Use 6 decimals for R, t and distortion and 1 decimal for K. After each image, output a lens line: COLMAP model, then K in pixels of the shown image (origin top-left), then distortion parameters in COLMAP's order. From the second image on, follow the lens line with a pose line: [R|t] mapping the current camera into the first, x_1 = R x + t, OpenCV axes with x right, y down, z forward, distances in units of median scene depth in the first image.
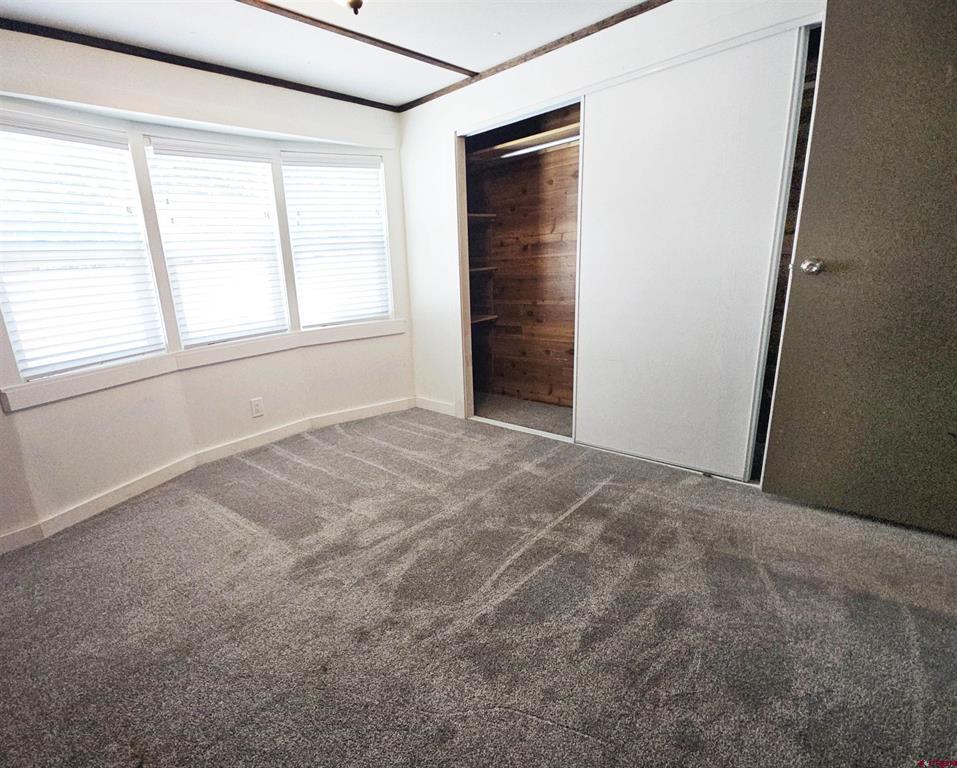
lens RADIAL K [[458.3, 0, 403.1], [0, 458.3, 384.9], [0, 0, 1]] dist [0.000568, 0.000043]
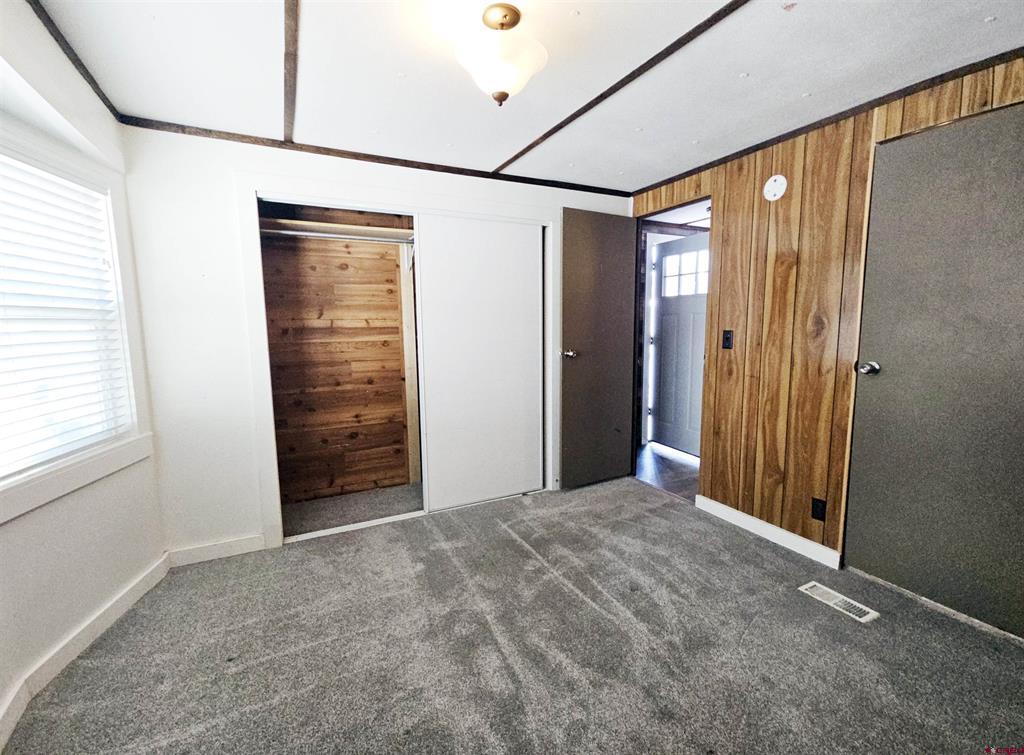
lens RADIAL K [[451.5, 0, 512.0], [0, 451.5, 377.5], [0, 0, 1]] dist [-0.000796, -0.000105]
pose [[0.302081, -0.049611, 0.951990, -0.595693], [0.234879, 0.971731, -0.023891, -0.118357], [-0.923893, 0.230820, 0.305194, 0.464445]]
